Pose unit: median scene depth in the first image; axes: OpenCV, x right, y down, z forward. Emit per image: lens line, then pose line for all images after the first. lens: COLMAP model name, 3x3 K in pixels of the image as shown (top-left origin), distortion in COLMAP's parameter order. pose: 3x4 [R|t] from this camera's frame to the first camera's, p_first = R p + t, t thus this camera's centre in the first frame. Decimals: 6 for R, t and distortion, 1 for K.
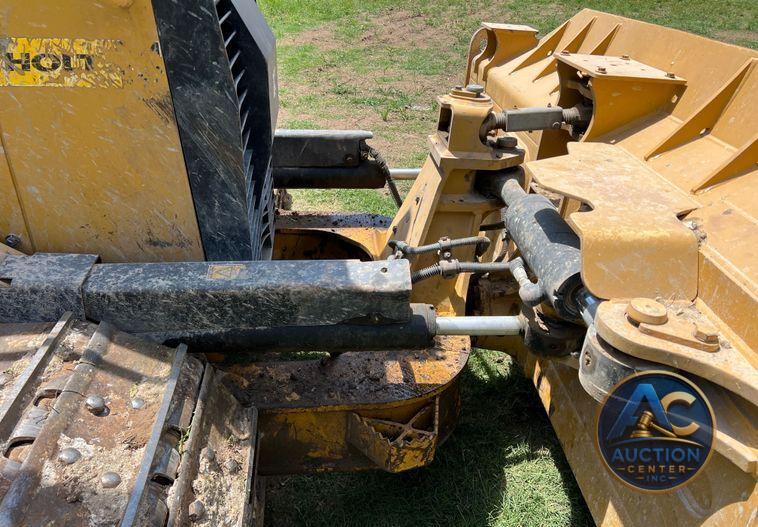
lens RADIAL K [[579.2, 0, 317.3], [0, 579.2, 261.4], [0, 0, 1]] dist [0.041305, -0.025319]
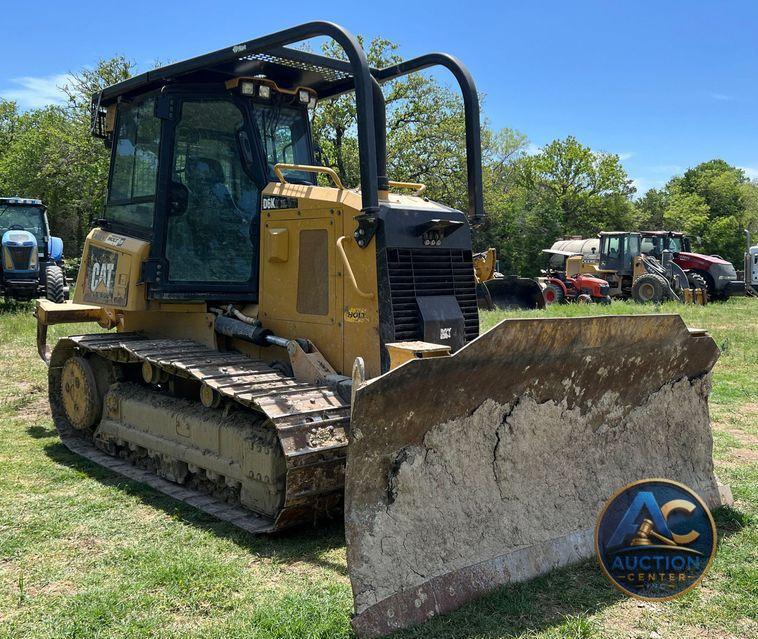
lens RADIAL K [[742.1, 0, 375.3], [0, 742.1, 341.8], [0, 0, 1]] dist [0.044434, 0.000000]
pose [[0.584708, 0.042133, -0.810149, 2.651669], [-0.377735, 0.897928, -0.225925, 0.617800], [0.717936, 0.438121, 0.540941, -0.982961]]
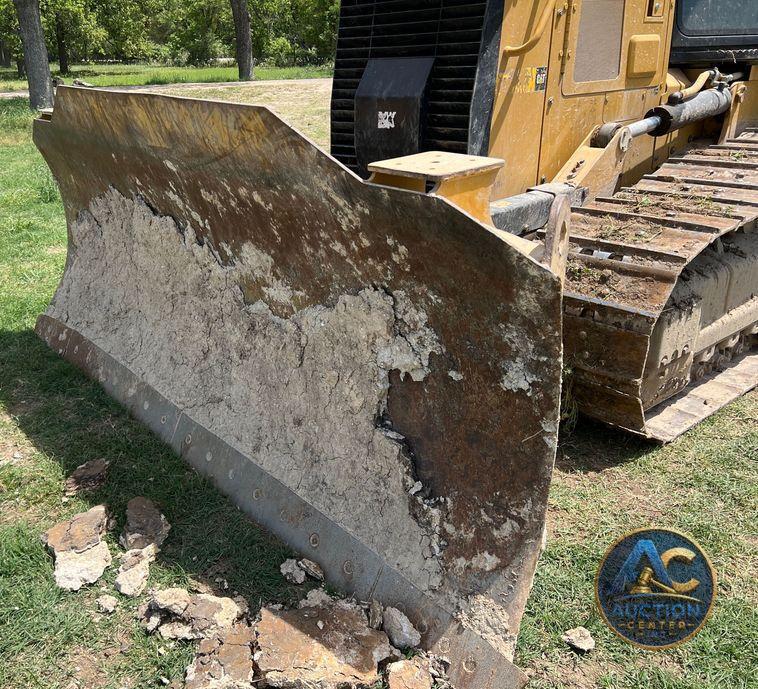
lens RADIAL K [[726.9, 0, 275.0], [0, 726.9, 363.9], [0, 0, 1]] dist [-0.005067, 0.000000]
pose [[-0.842809, 0.201565, -0.499044, 1.495036], [-0.260038, 0.659317, 0.705465, -1.401136], [0.471226, 0.724342, -0.503264, 2.780166]]
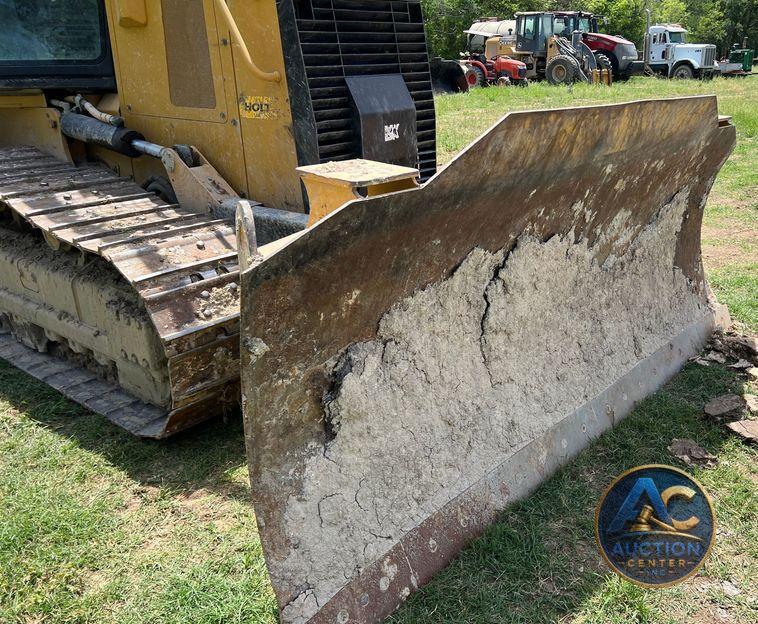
lens RADIAL K [[661.5, 0, 441.1], [0, 661.5, 328.4], [0, 0, 1]] dist [0.056620, -0.081757]
pose [[0.729699, 0.219704, -0.647511, 1.639751], [-0.301164, 0.953440, -0.015883, 0.249764], [0.613873, 0.206597, 0.761891, -0.270800]]
